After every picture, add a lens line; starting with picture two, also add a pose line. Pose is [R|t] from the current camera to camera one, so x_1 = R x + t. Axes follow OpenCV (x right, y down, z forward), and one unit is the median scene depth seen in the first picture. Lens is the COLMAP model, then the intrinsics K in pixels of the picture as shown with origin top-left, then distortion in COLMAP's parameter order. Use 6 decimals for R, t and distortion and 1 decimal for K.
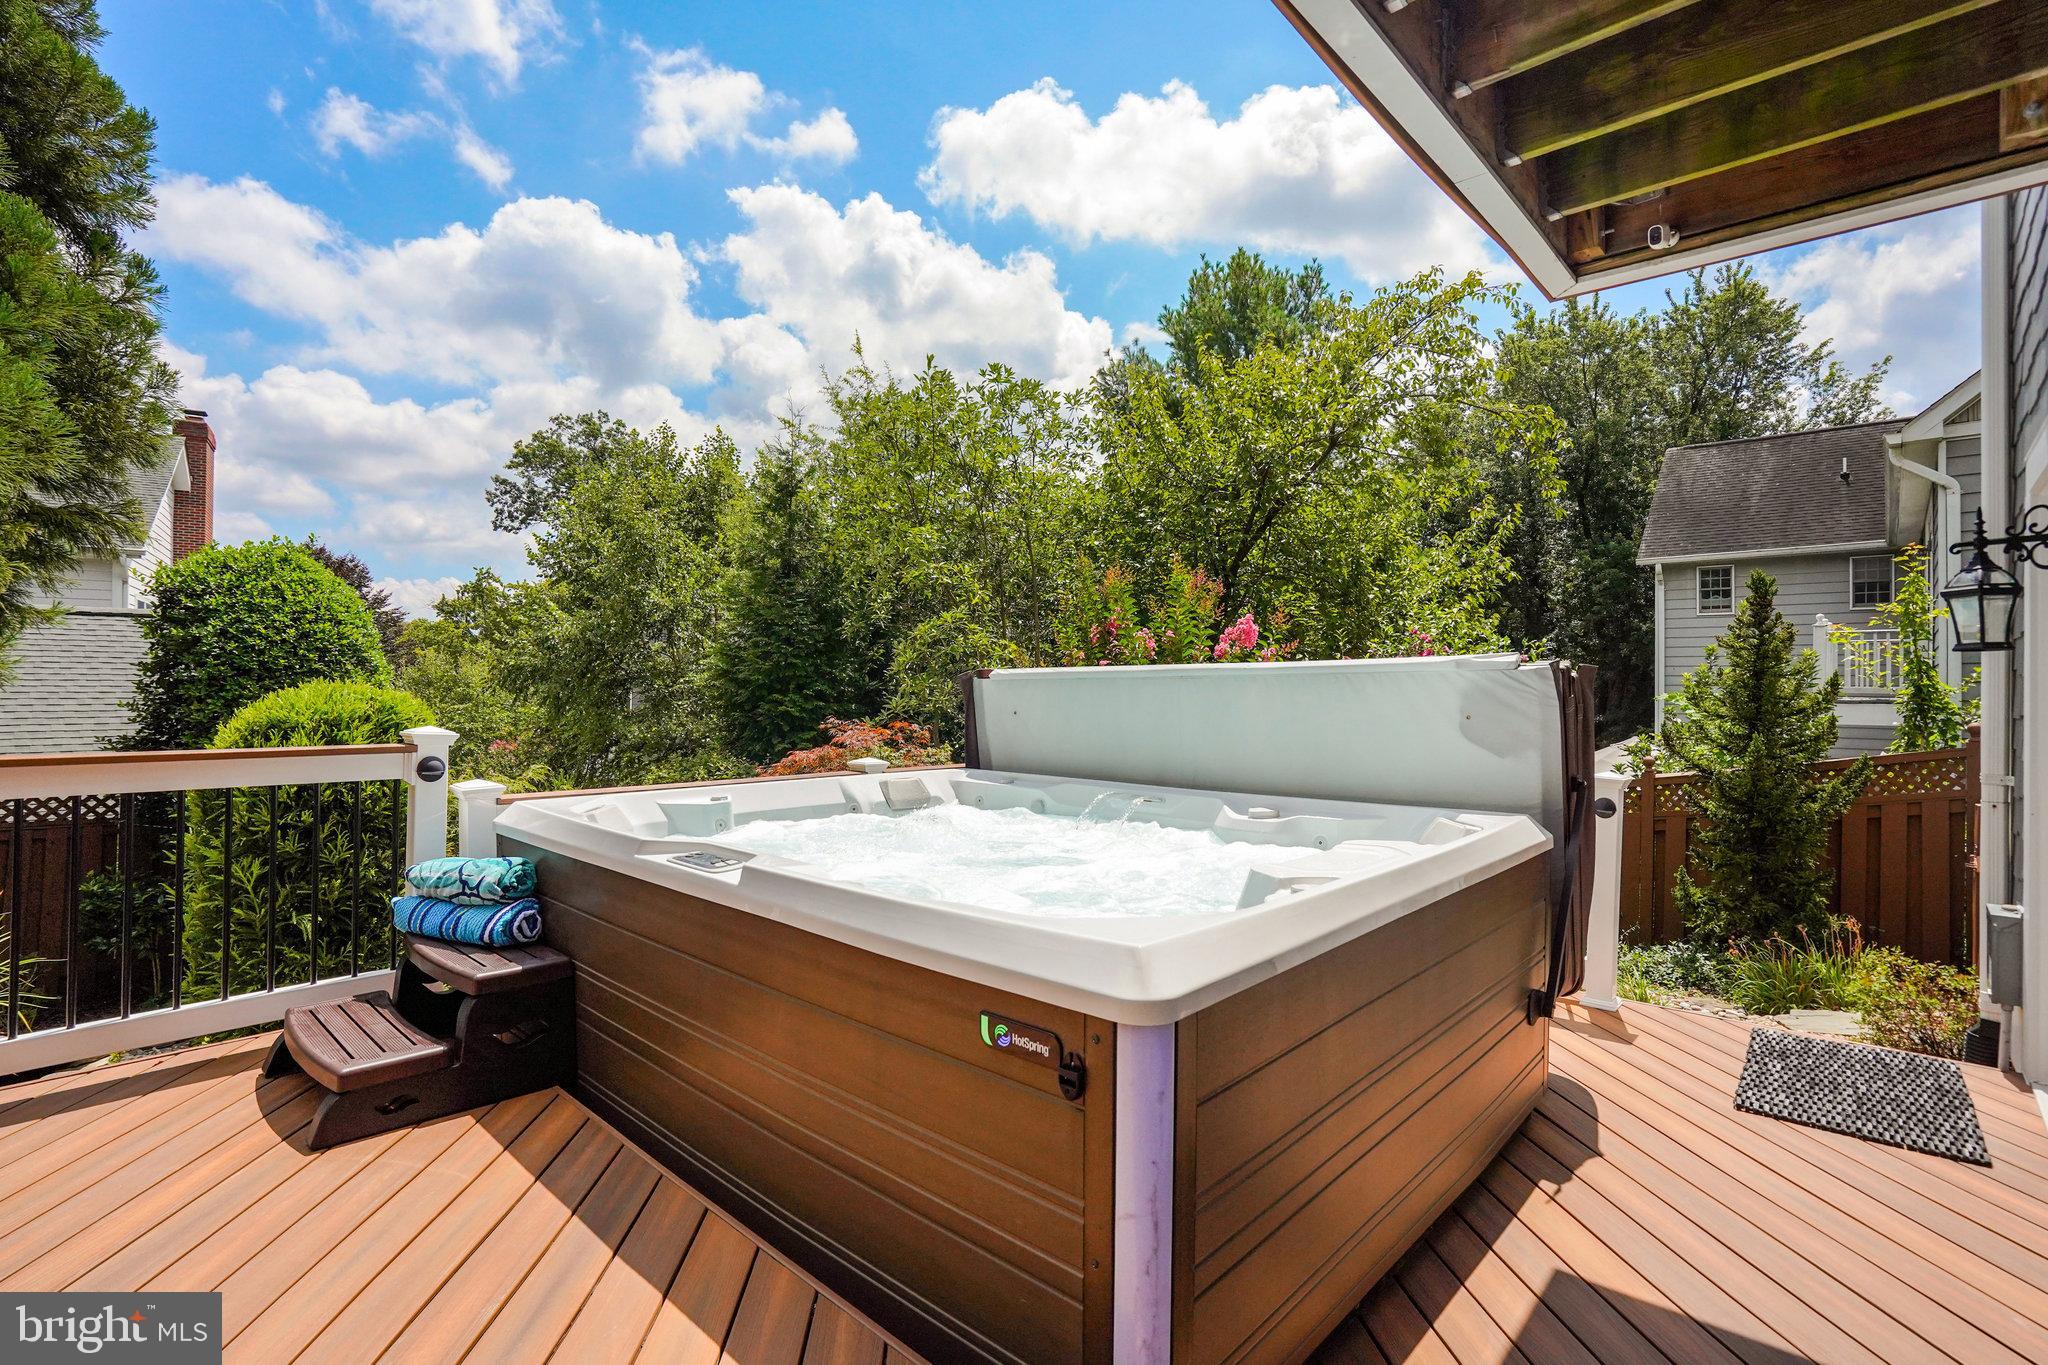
lens RADIAL K [[964.0, 0, 1022.6], [0, 964.0, 681.0], [0, 0, 1]] dist [-0.044896, 0.014715]
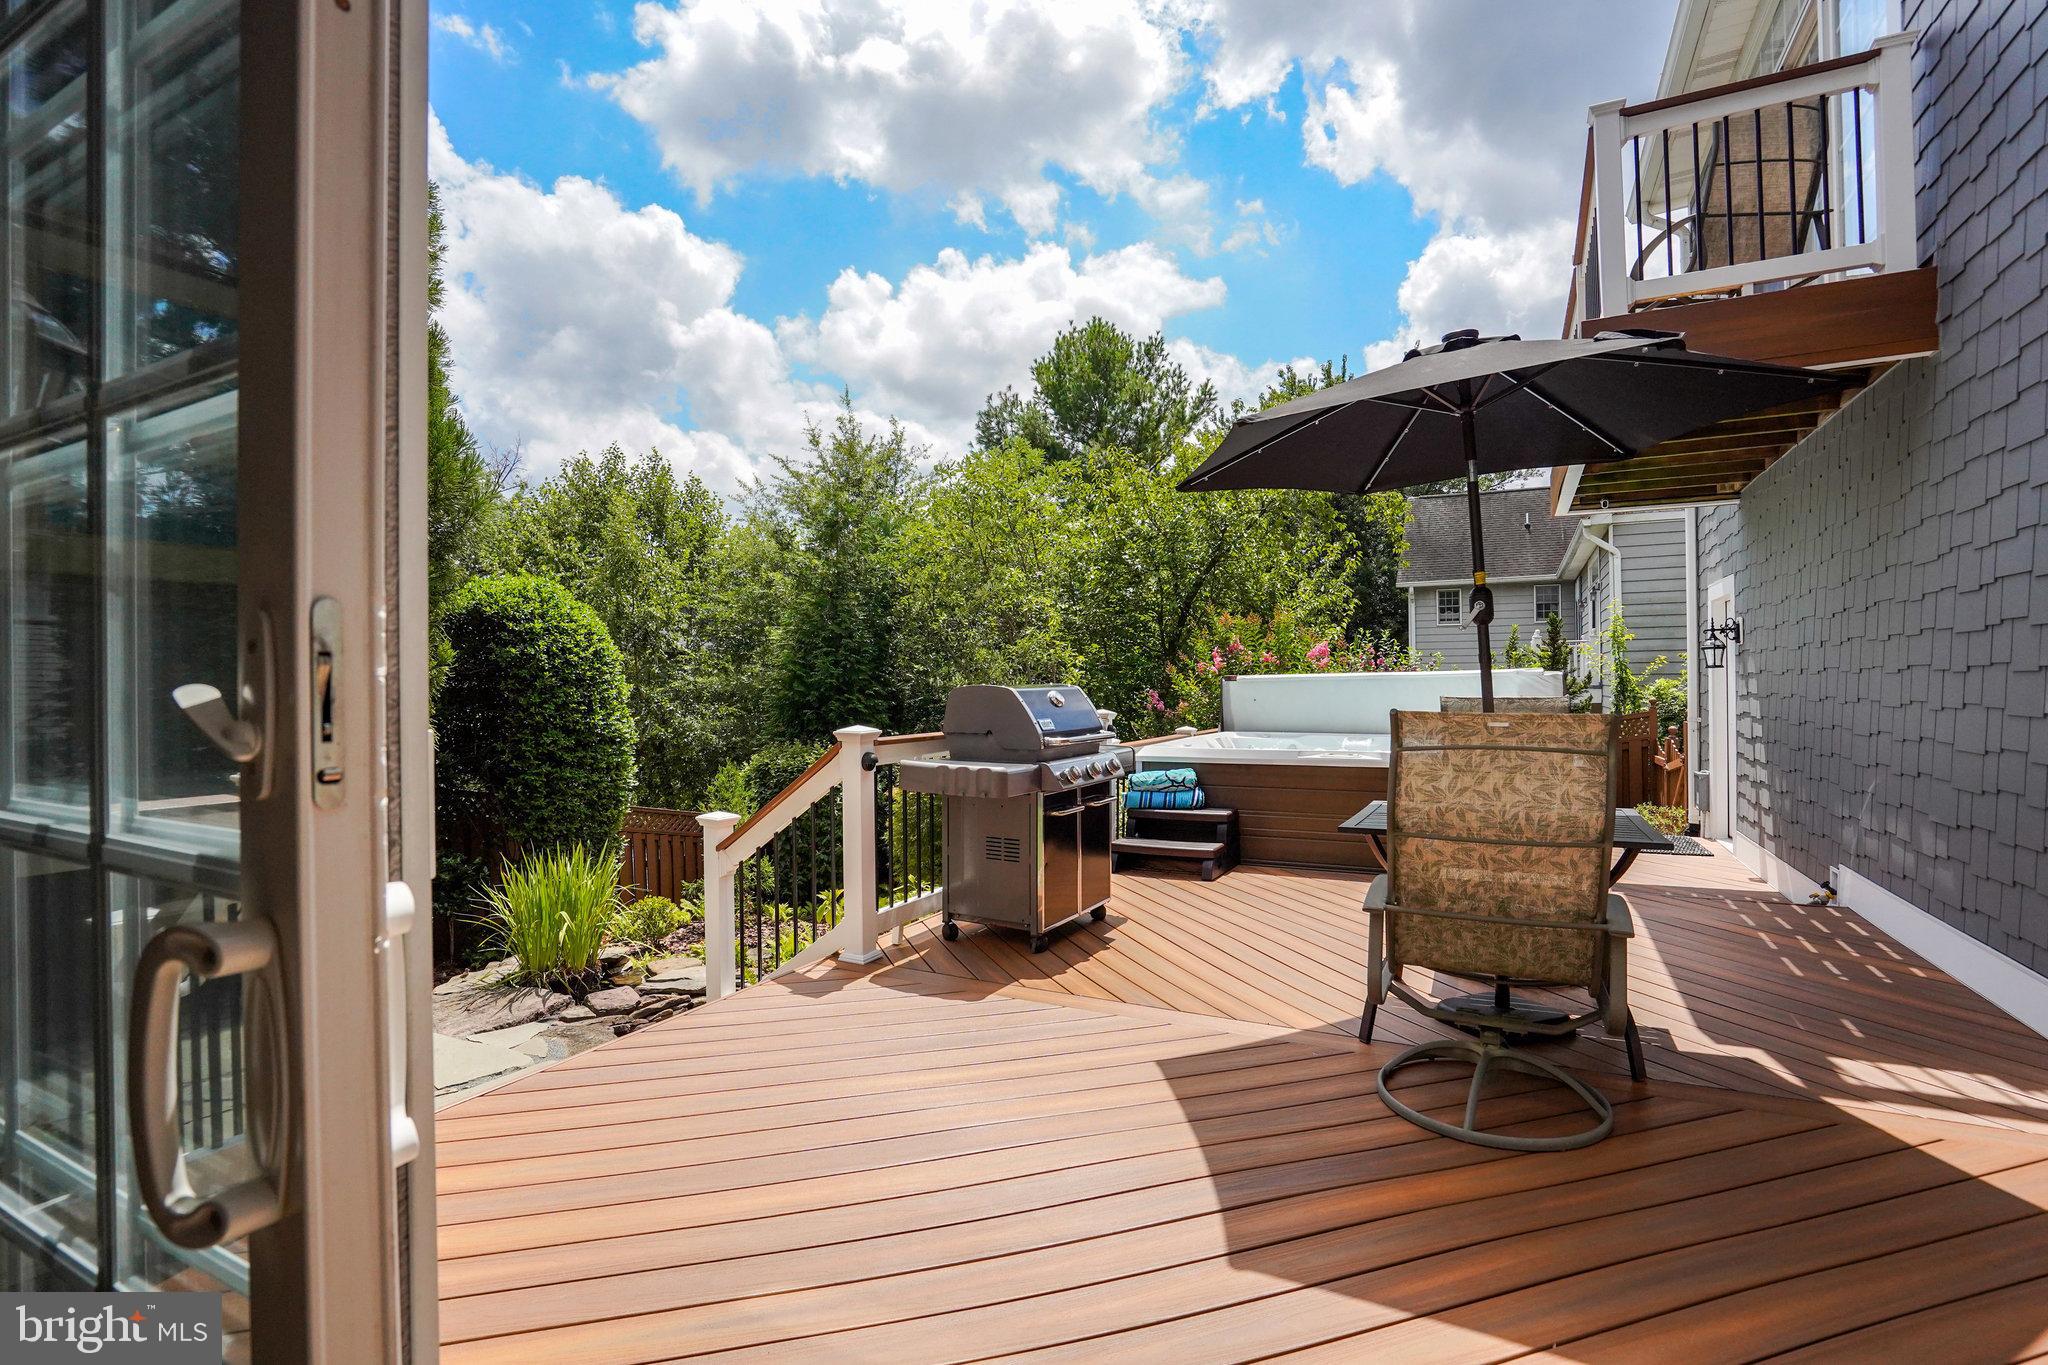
lens RADIAL K [[964.0, 0, 1031.6], [0, 964.0, 677.0], [0, 0, 1]] dist [-0.044896, 0.014715]
pose [[0.960014, -0.012187, 0.279687, -0.373584], [0.012378, 0.999923, 0.001082, -0.006649], [-0.279678, 0.002424, 0.960091, -0.251181]]
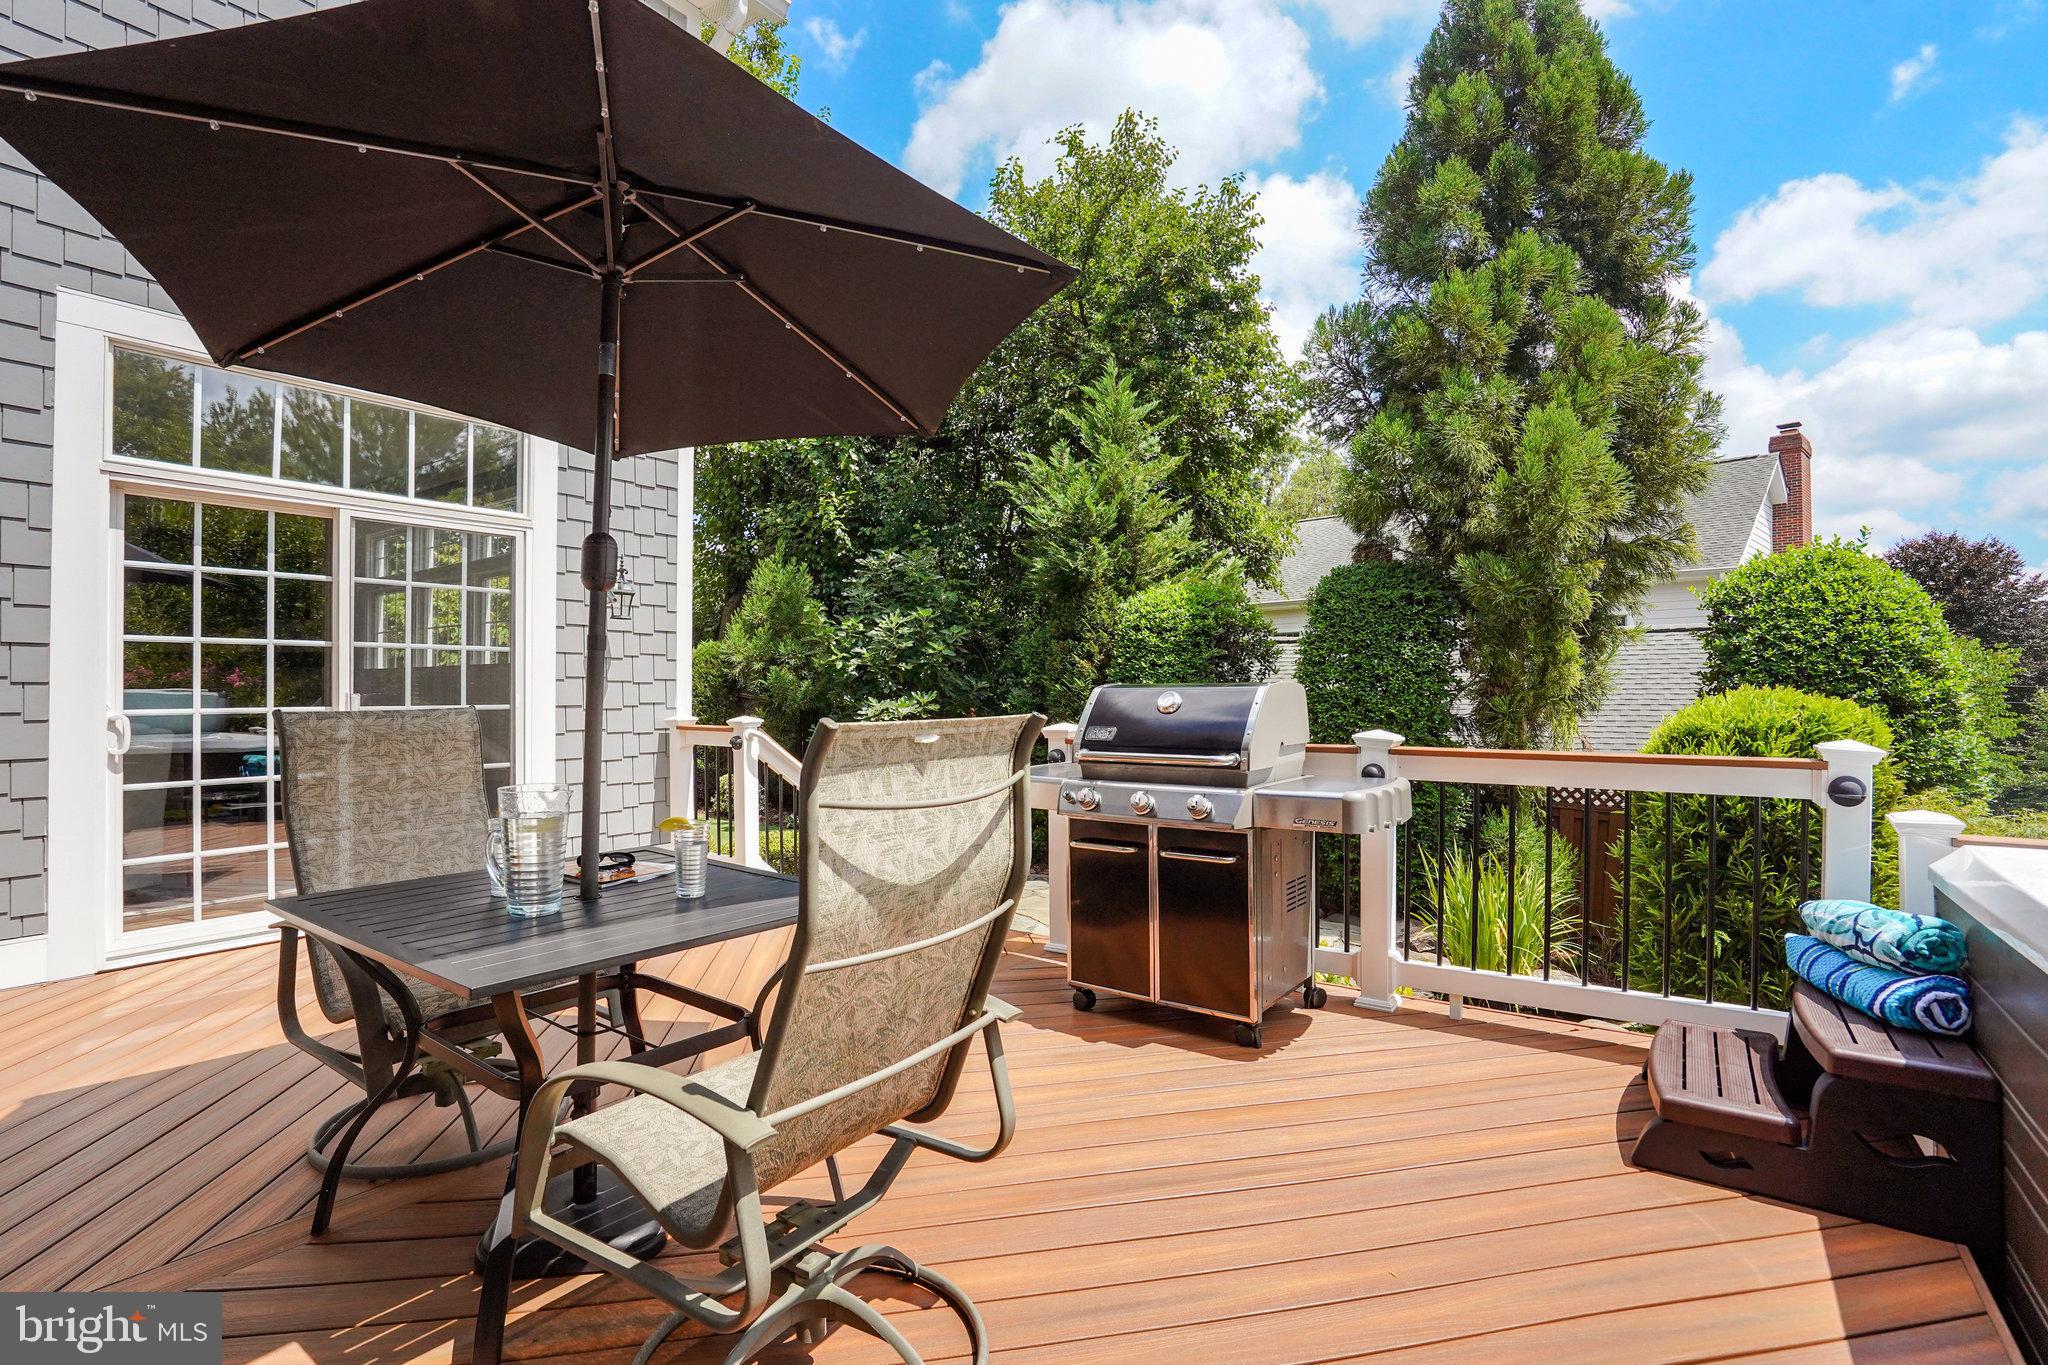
lens RADIAL K [[964.0, 0, 1012.9], [0, 964.0, 680.7], [0, 0, 1]] dist [-0.044896, 0.014715]
pose [[0.130780, -0.016738, -0.991270, 0.029415], [0.009066, 0.999836, -0.015687, 0.000293], [0.991370, -0.006935, 0.130910, 0.044895]]
